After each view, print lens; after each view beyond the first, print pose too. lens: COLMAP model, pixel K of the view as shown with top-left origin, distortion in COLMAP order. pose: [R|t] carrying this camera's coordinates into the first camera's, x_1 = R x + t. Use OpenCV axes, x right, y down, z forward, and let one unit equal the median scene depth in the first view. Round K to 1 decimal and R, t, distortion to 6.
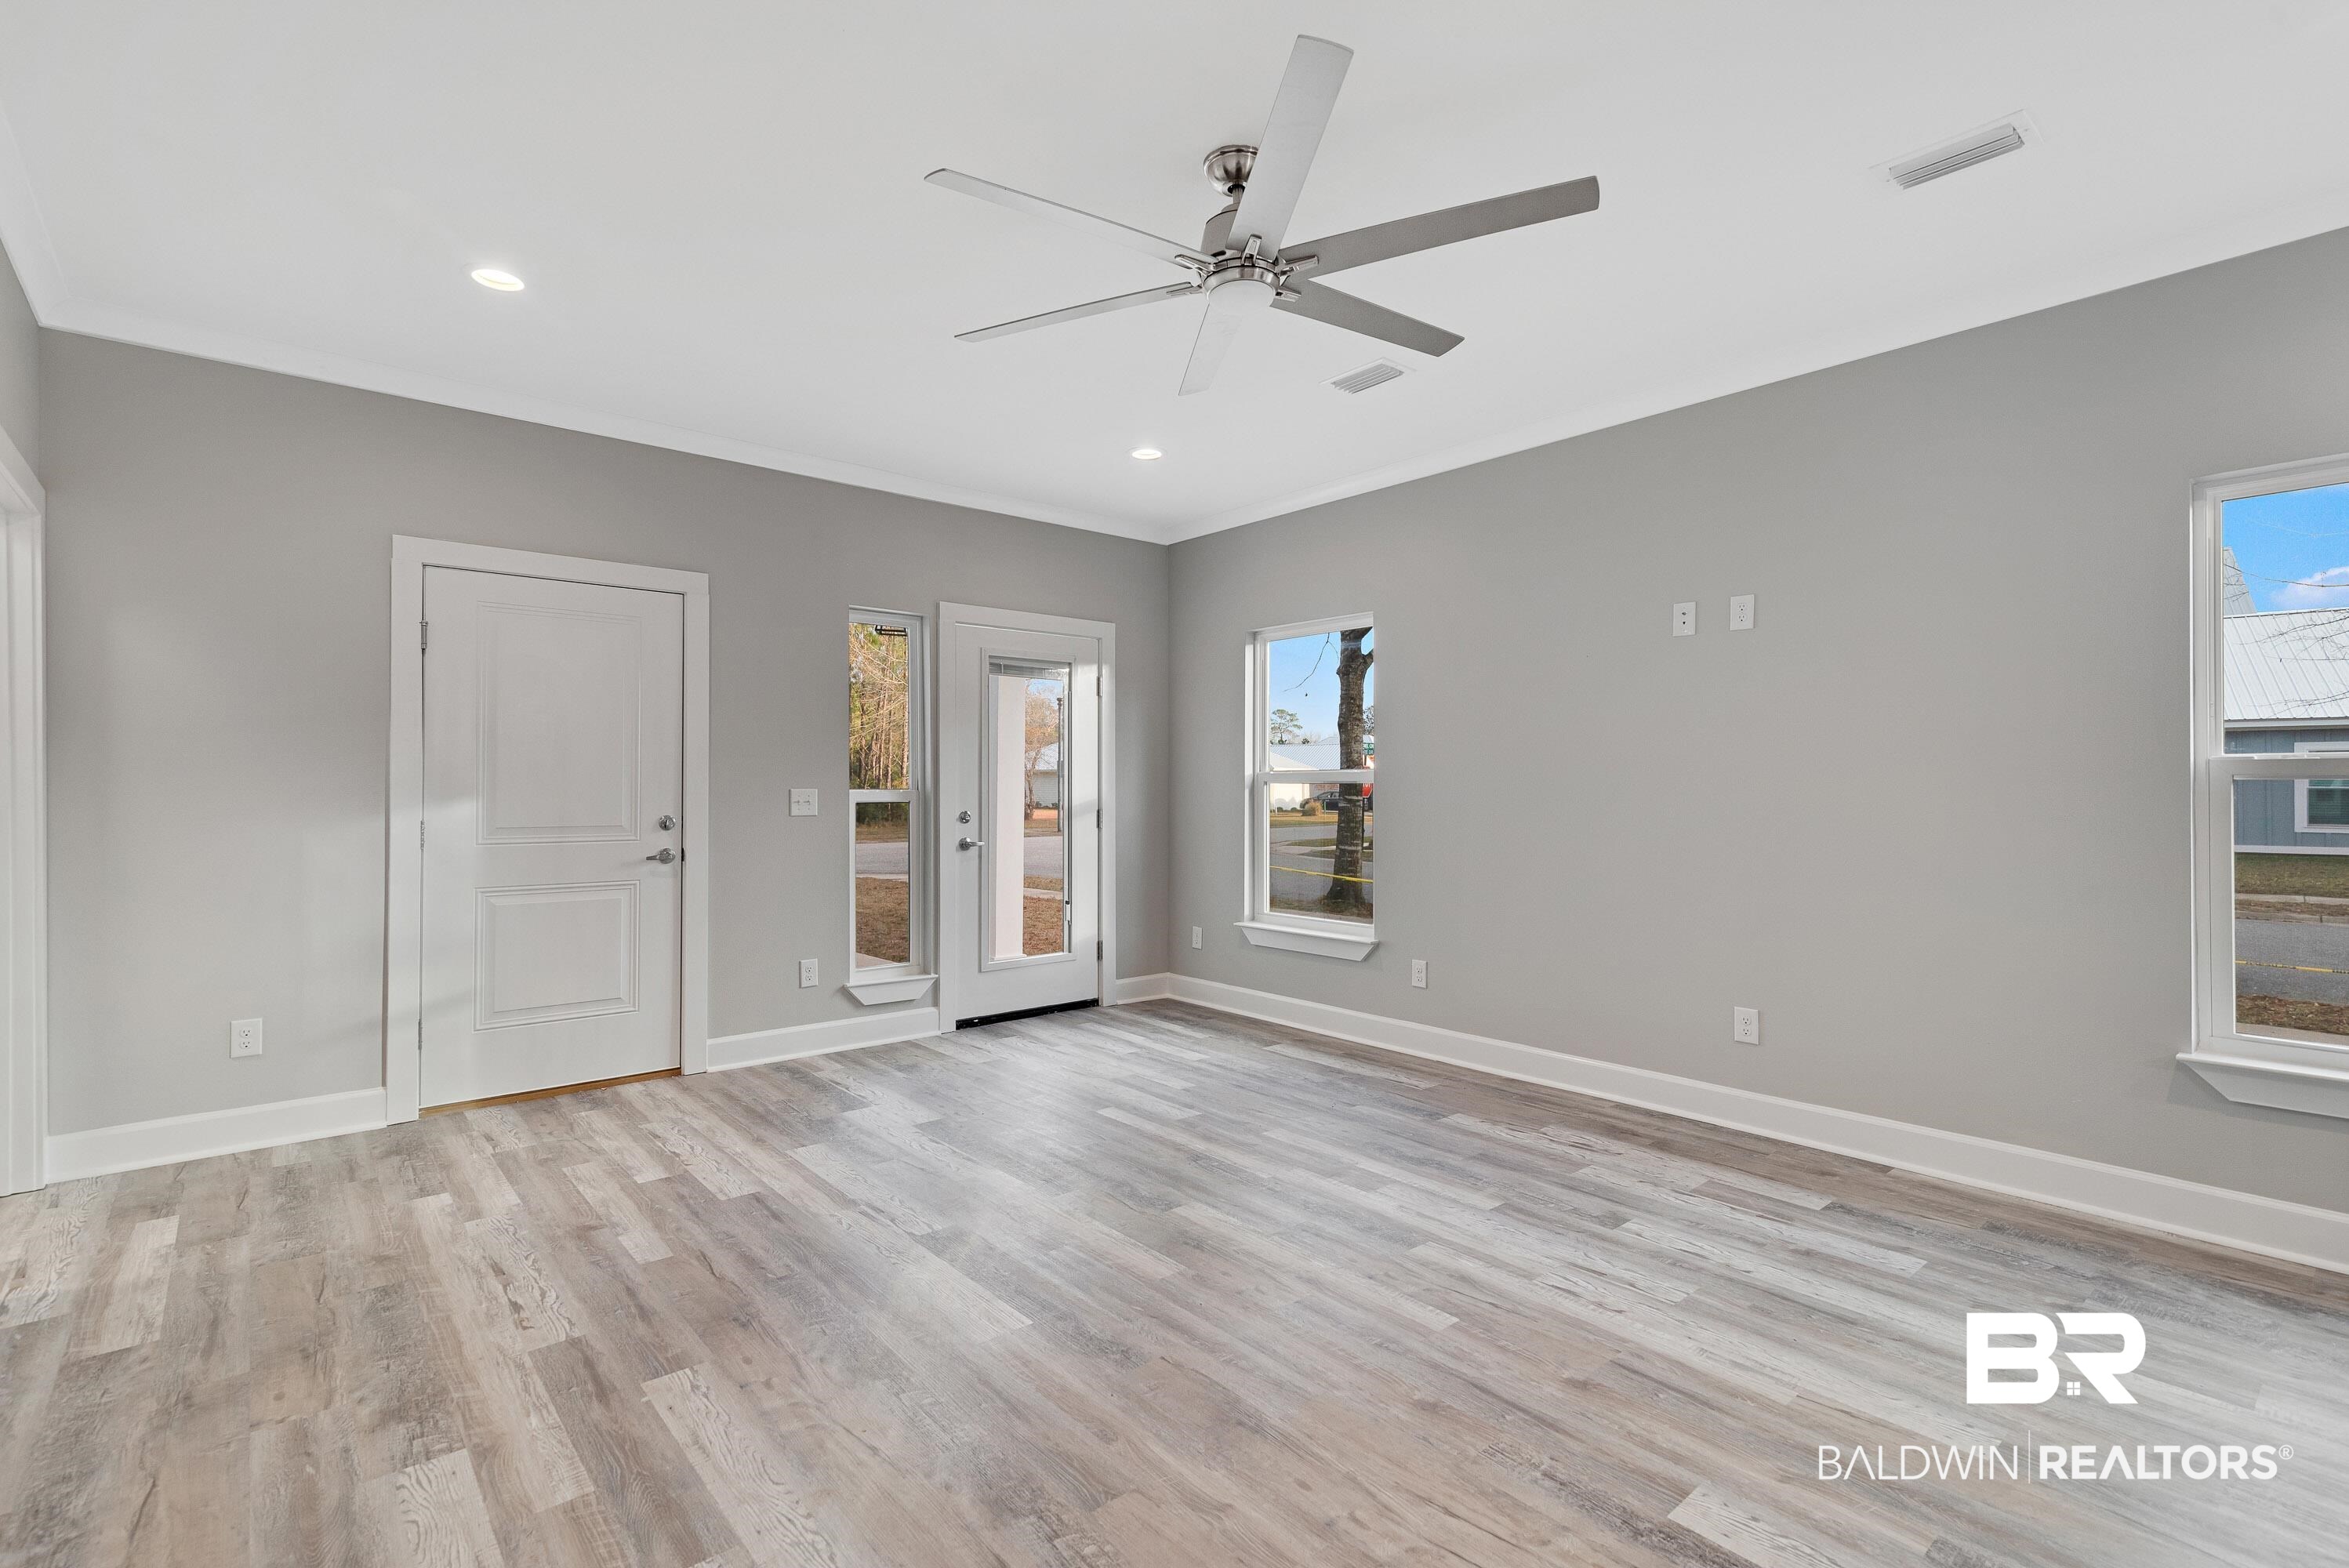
lens RADIAL K [[1069.2, 0, 1174.5], [0, 1069.2, 784.0], [0, 0, 1]] dist [0.003017, -0.000227]
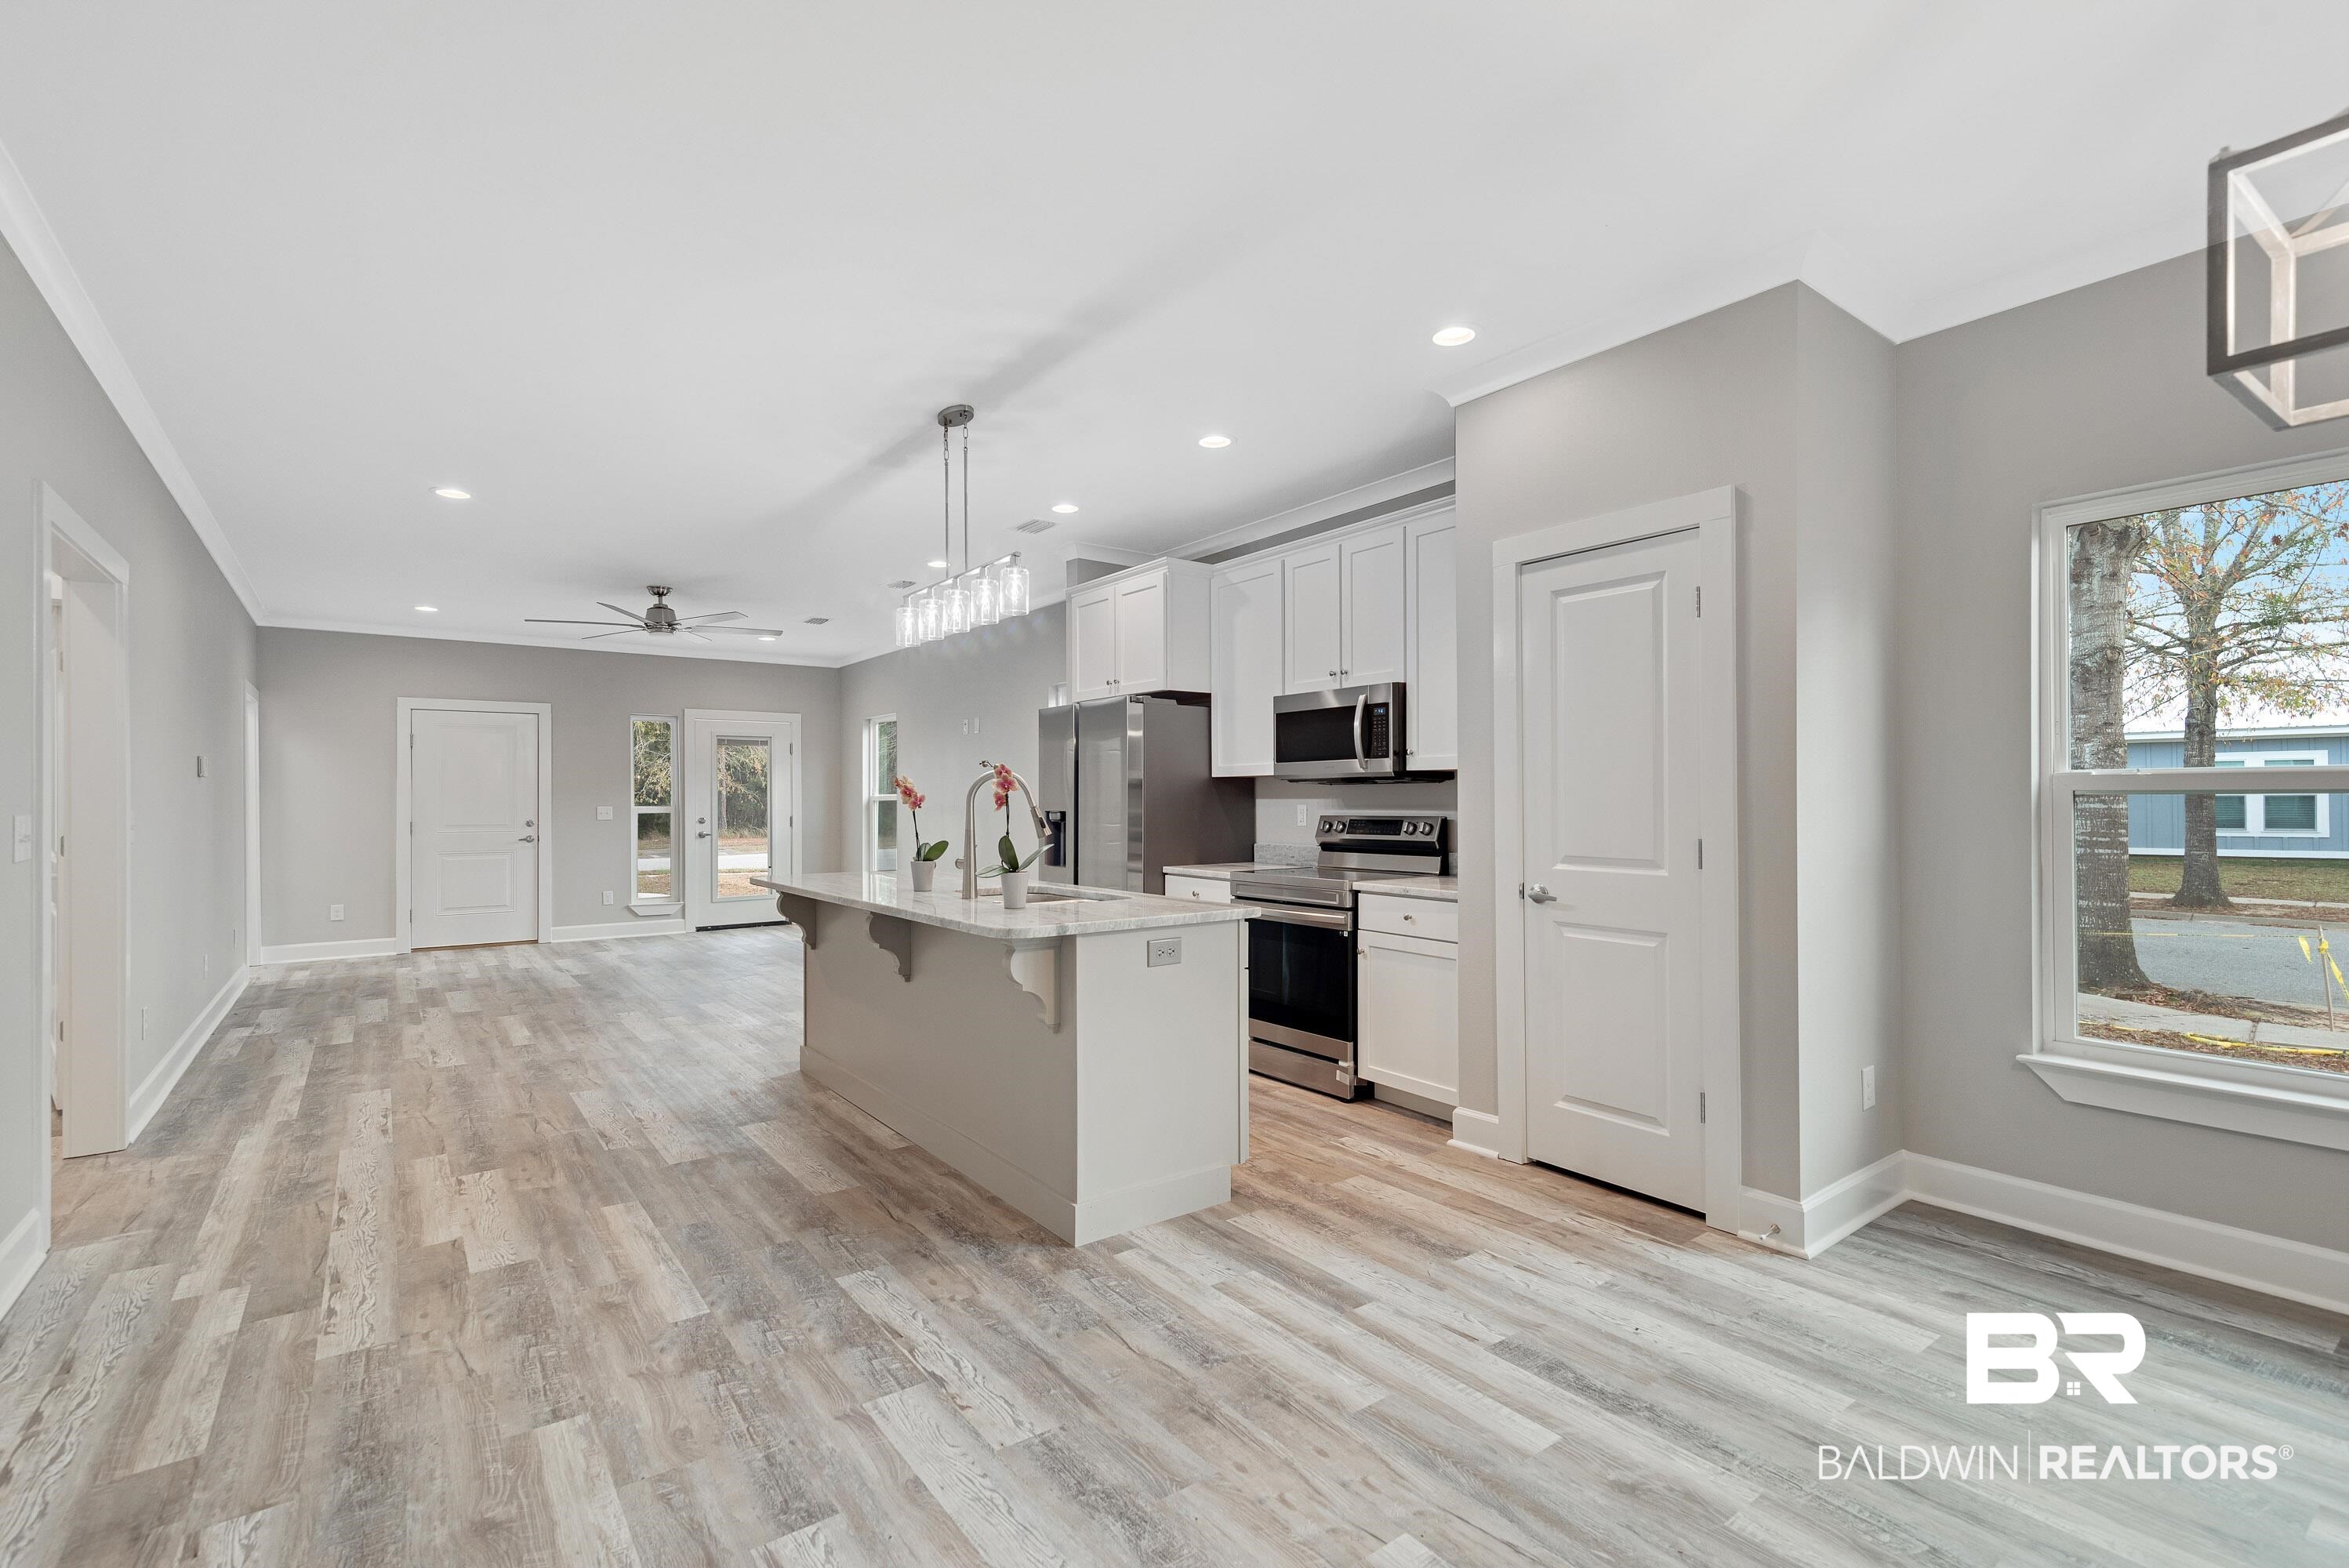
lens RADIAL K [[1055.6, 0, 1174.5], [0, 1055.6, 784.0], [0, 0, 1]] dist [0.012421, 0.000255]
pose [[0.995570, -0.007808, -0.093699, 0.818637], [0.006836, 0.999920, -0.010683, -0.008093], [0.093775, 0.009995, 0.995543, -0.797767]]
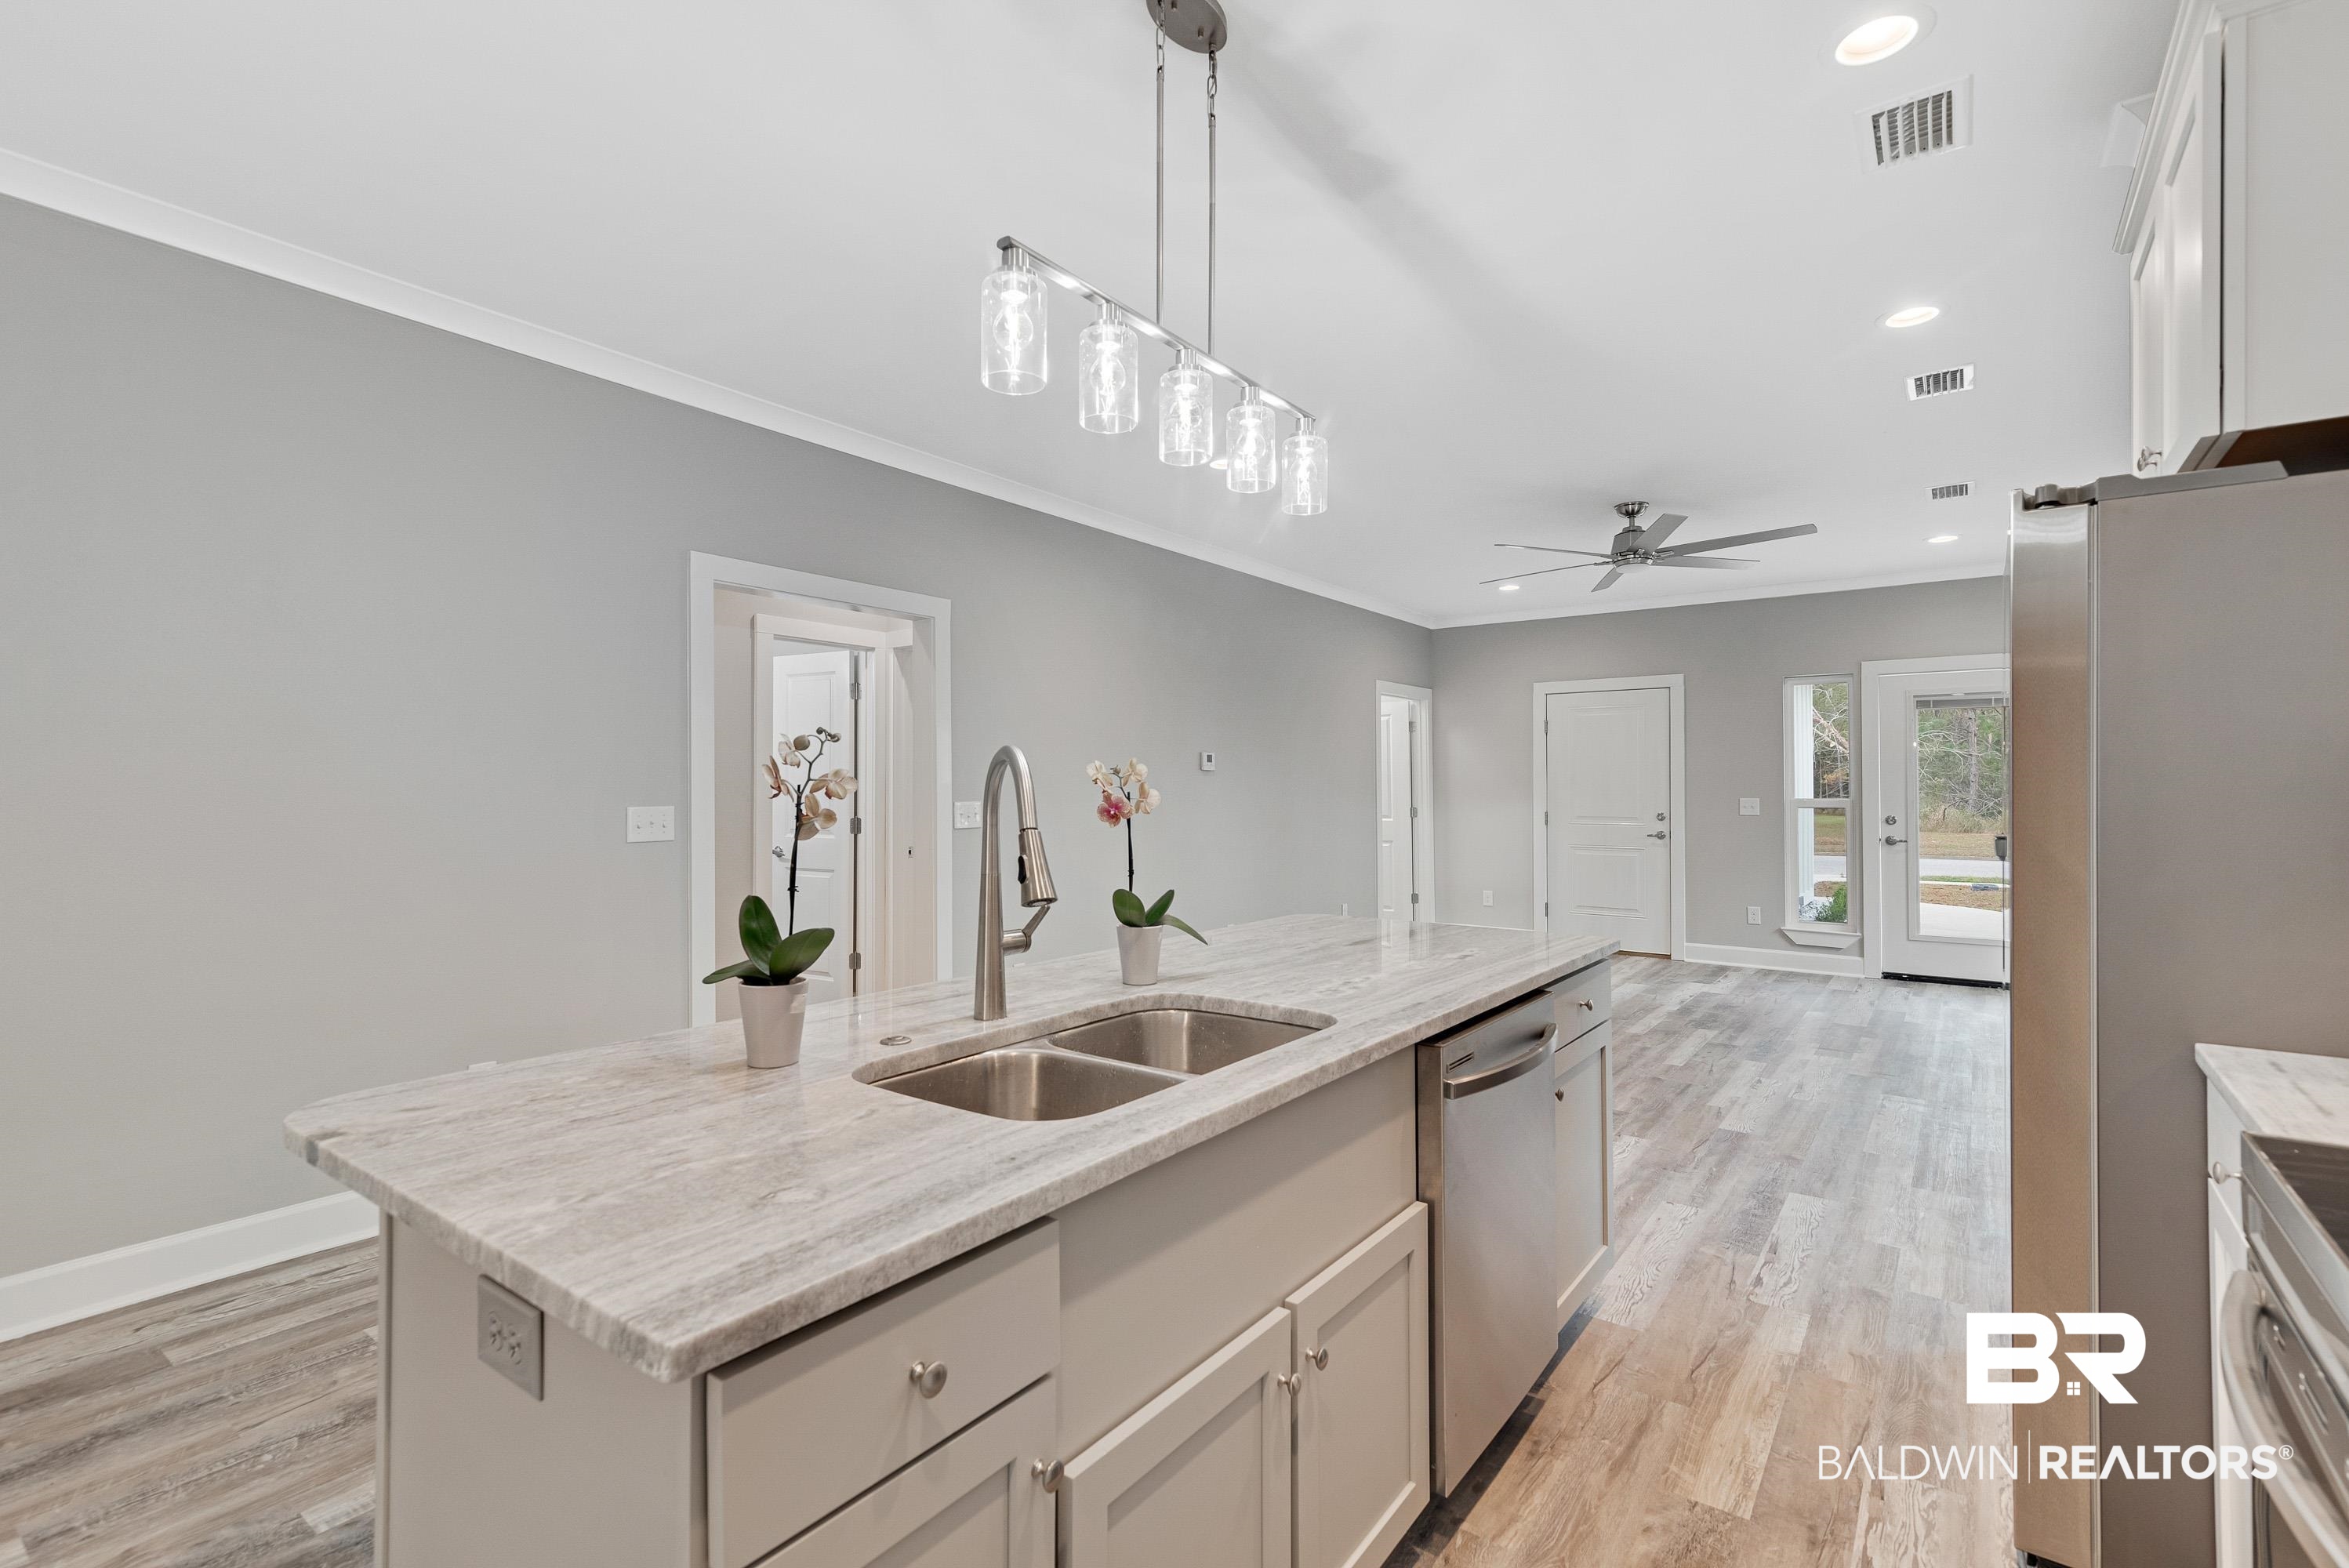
lens RADIAL K [[1077.2, 0, 1127.5], [0, 1077.2, 795.9], [0, 0, 1]] dist [0.004487, 0.000479]
pose [[0.178456, 0.007200, -0.983922, 0.949495], [0.007291, 0.999936, 0.008640, -0.017212], [0.983921, -0.008716, 0.178392, -0.167064]]
